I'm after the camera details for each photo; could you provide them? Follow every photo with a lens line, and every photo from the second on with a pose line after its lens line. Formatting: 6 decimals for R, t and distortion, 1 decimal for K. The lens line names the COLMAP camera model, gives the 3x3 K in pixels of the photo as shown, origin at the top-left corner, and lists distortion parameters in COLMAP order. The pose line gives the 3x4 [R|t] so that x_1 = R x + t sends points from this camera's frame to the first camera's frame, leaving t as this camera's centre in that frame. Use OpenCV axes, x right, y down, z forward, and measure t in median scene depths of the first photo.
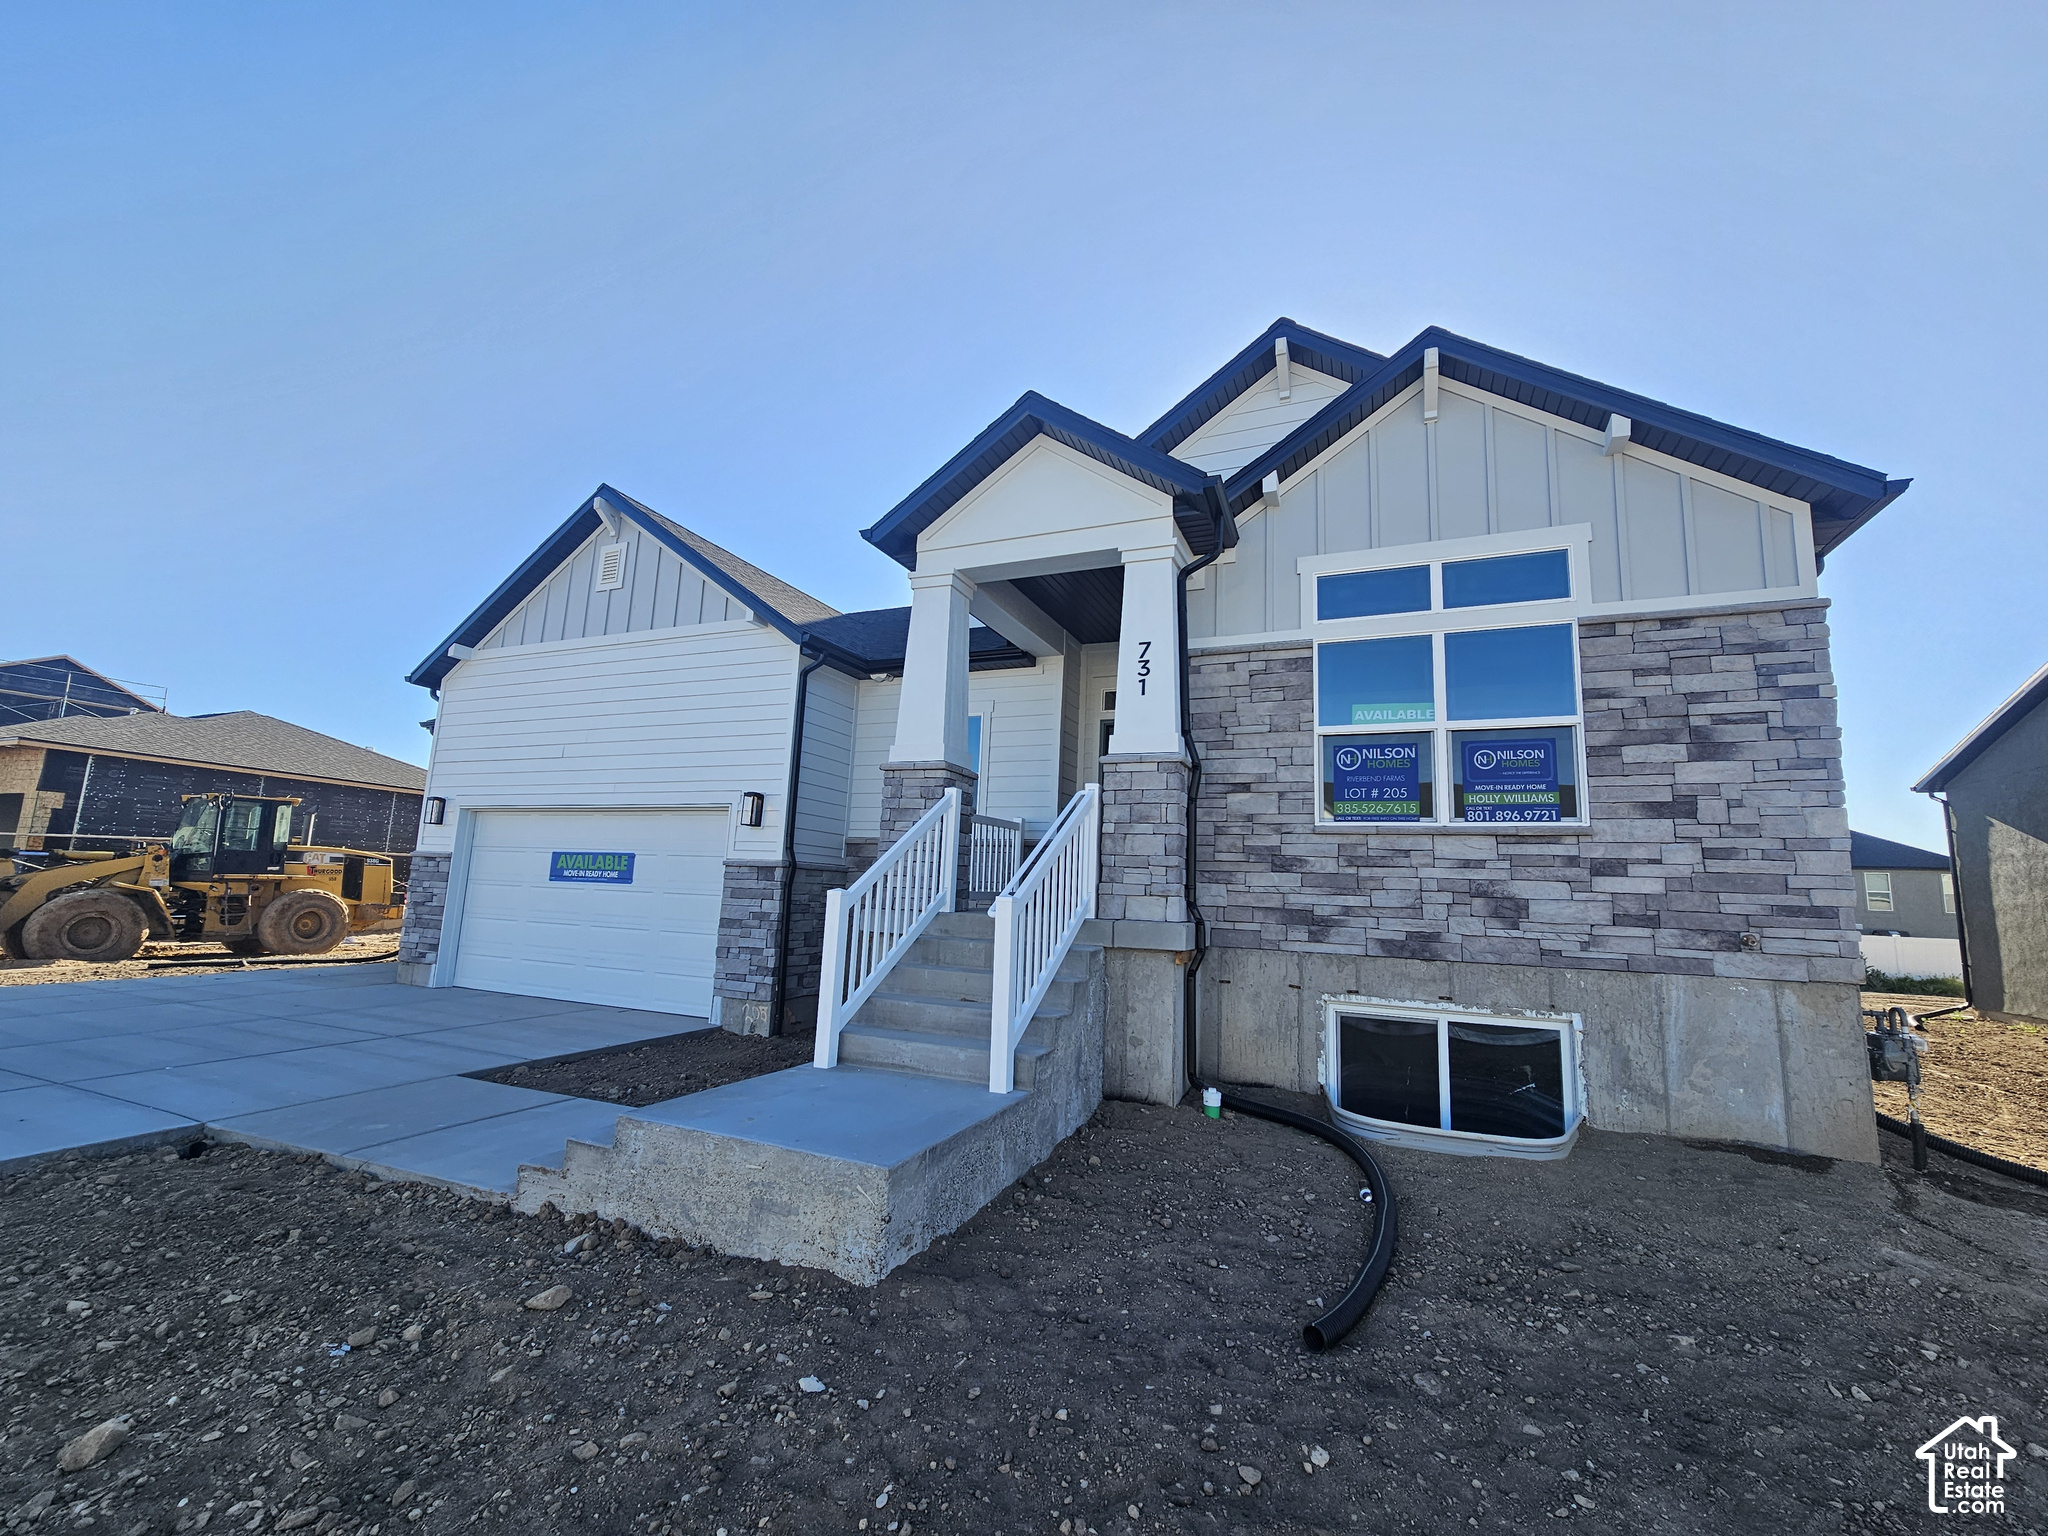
lens RADIAL K [[839.8, 0, 1030.9], [0, 839.8, 767.3], [0, 0, 1]] dist [-0.001778, 0.000382]
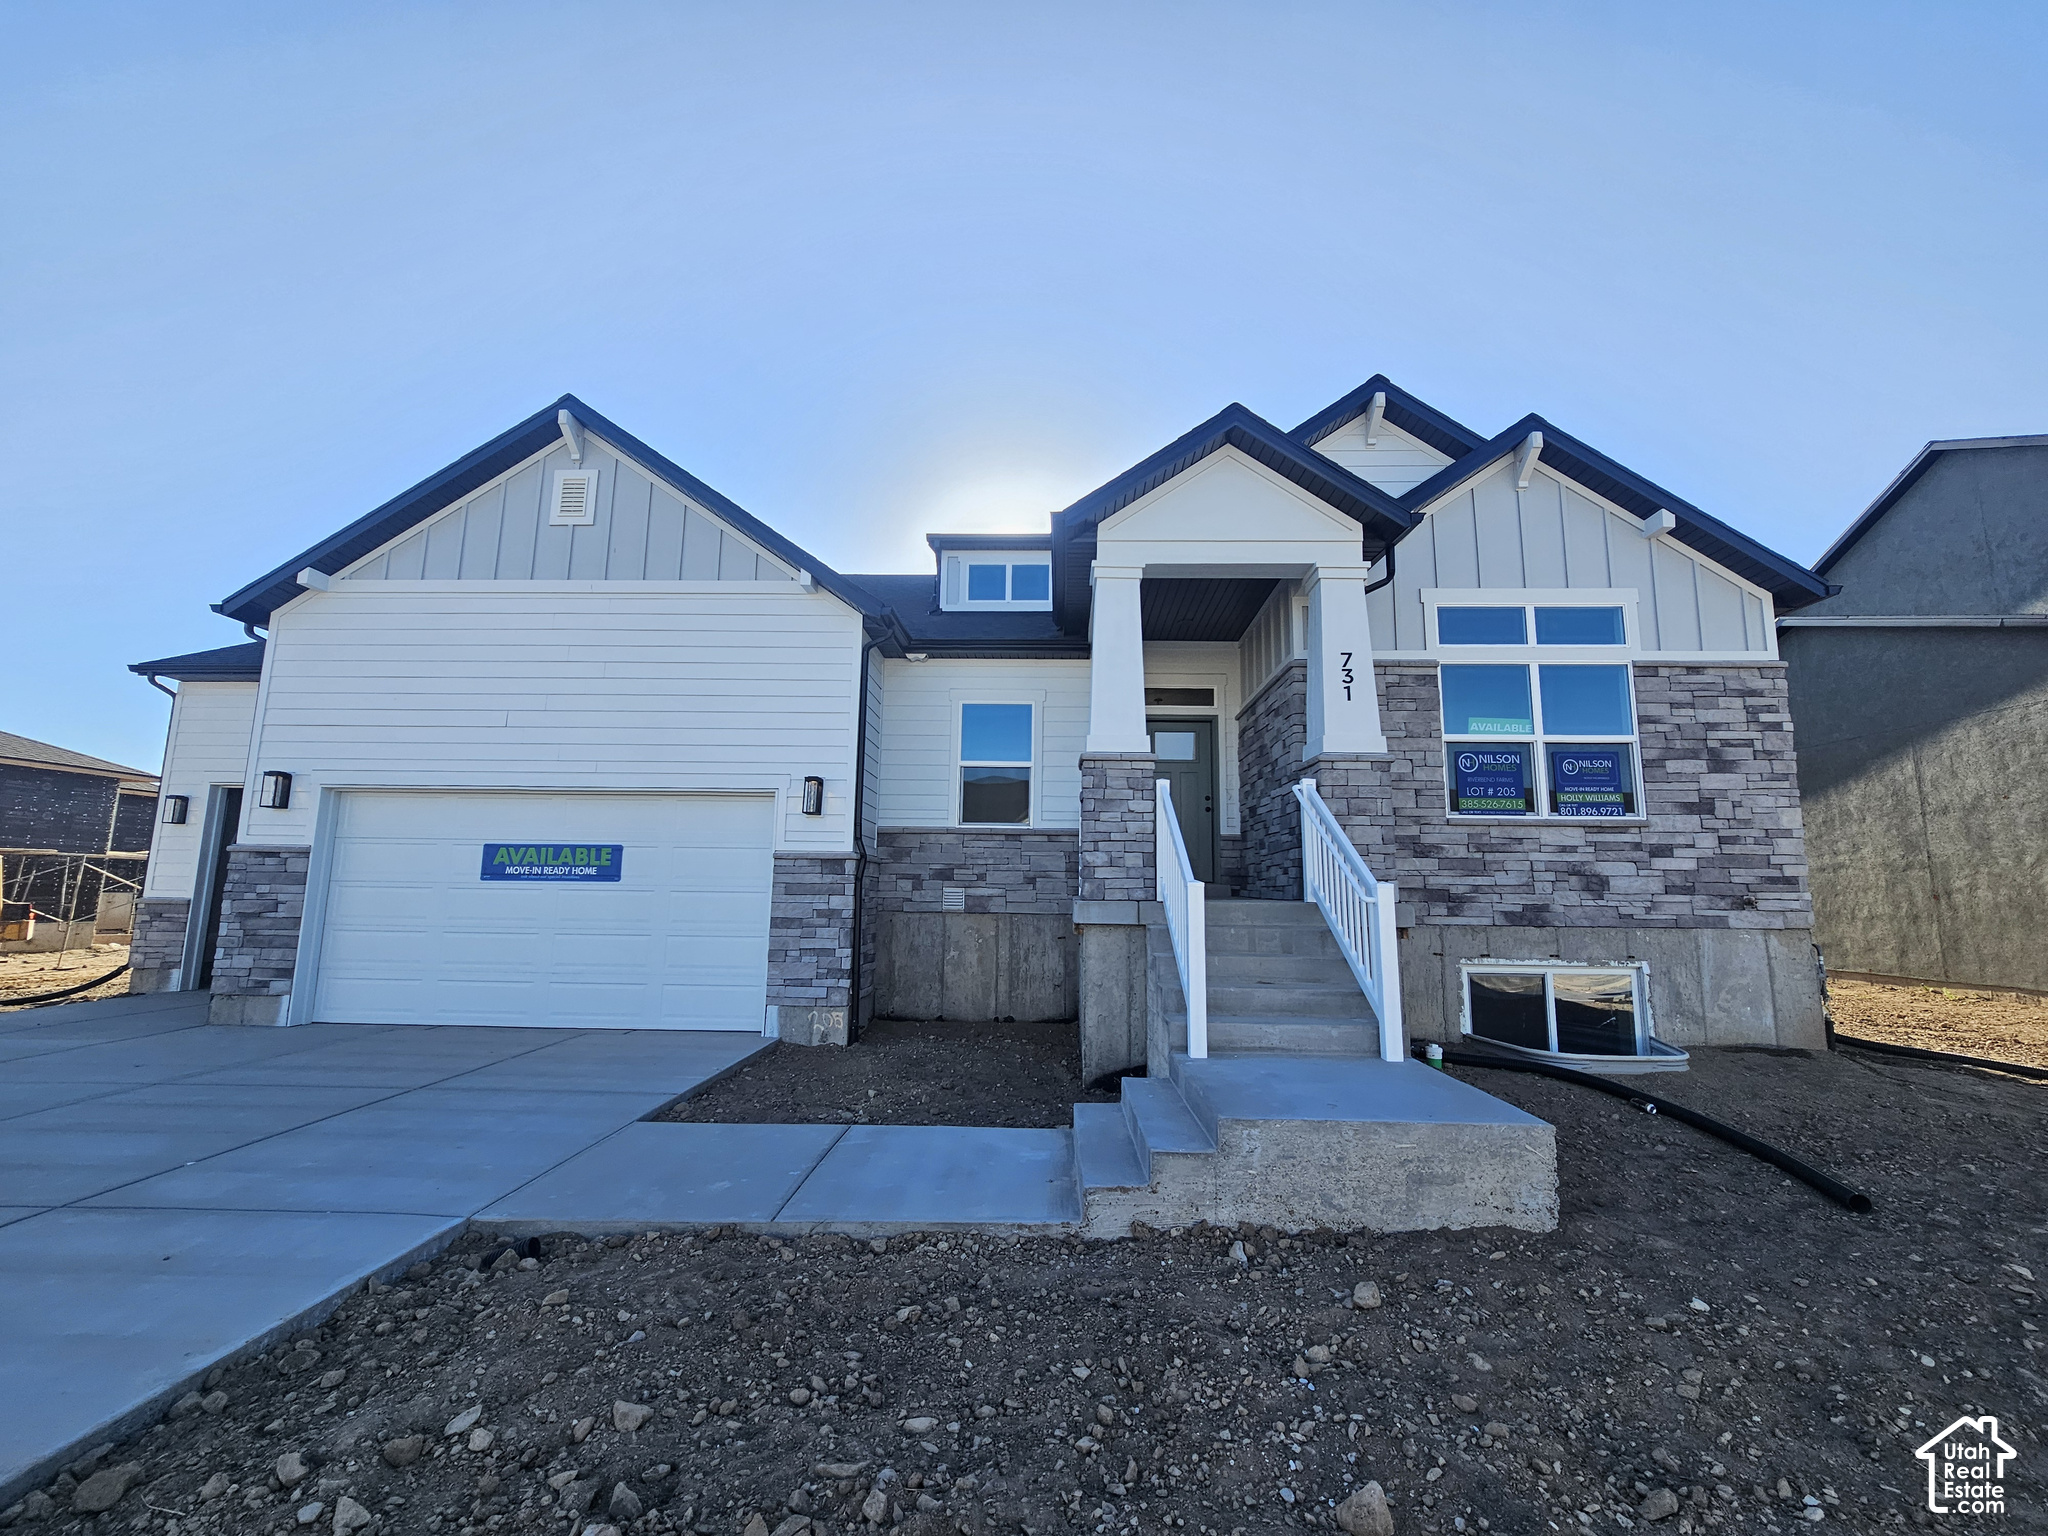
lens RADIAL K [[839.8, 0, 1033.6], [0, 839.8, 767.8], [0, 0, 1]] dist [-0.001778, 0.000382]
pose [[0.929885, 0.025609, 0.366957, -0.650305], [-0.032048, 0.999421, 0.011464, 0.003564], [-0.366451, -0.022420, 0.930167, 0.114098]]
